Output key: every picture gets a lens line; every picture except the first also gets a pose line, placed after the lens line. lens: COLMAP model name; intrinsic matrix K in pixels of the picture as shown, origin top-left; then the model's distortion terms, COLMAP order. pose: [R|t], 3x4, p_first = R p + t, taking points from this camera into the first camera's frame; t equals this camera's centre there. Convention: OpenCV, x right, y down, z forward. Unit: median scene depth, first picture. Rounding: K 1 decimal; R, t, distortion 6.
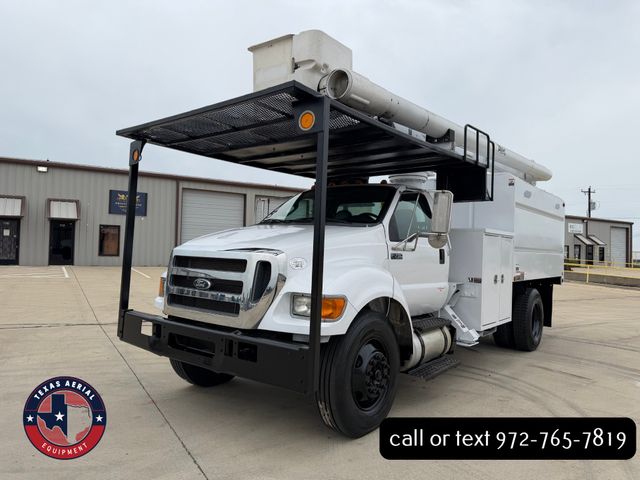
lens RADIAL K [[465.1, 0, 302.5], [0, 465.1, 238.5], [0, 0, 1]] dist [0.005983, 0.000920]
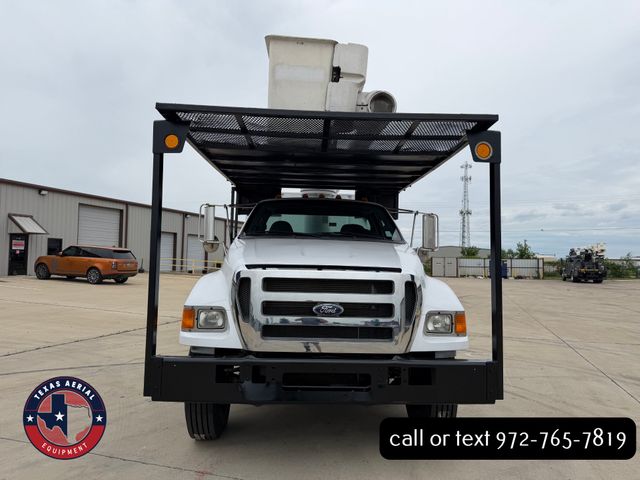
lens RADIAL K [[450.0, 0, 320.0], [0, 450.0, 240.0], [0, 0, 1]] dist [0.103329, -0.135404]
pose [[0.741061, 0.014498, 0.671282, -0.571130], [-0.014954, 0.999875, -0.005086, -0.020833], [-0.671272, -0.006269, 0.741185, 0.272623]]
